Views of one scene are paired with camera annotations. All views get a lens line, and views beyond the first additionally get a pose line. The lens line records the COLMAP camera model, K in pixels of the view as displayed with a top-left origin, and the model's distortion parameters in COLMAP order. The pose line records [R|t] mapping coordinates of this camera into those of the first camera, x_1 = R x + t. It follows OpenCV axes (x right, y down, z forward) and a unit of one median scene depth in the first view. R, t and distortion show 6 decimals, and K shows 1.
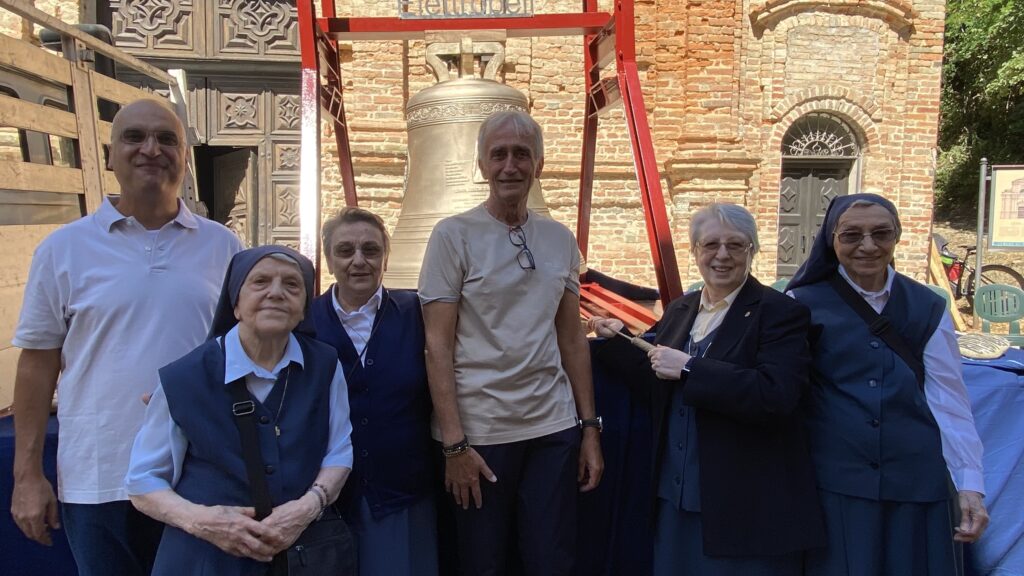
lens RADIAL K [[676.3, 0, 503.7], [0, 676.3, 286.2], [0, 0, 1]] dist [0.039805, -0.045294]
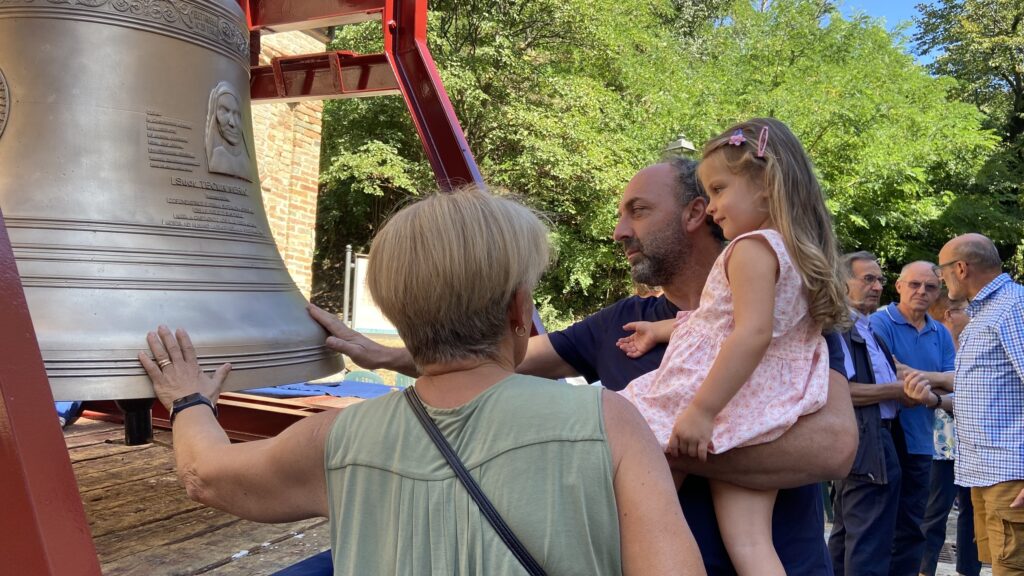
lens RADIAL K [[778.4, 0, 518.1], [0, 778.4, 285.7], [0, 0, 1]] dist [0.087336, -0.106563]
pose [[0.523288, 0.072657, 0.849053, -0.160660], [0.027169, 0.994429, -0.101843, -0.004108], [-0.851723, 0.076361, 0.518399, 0.214823]]
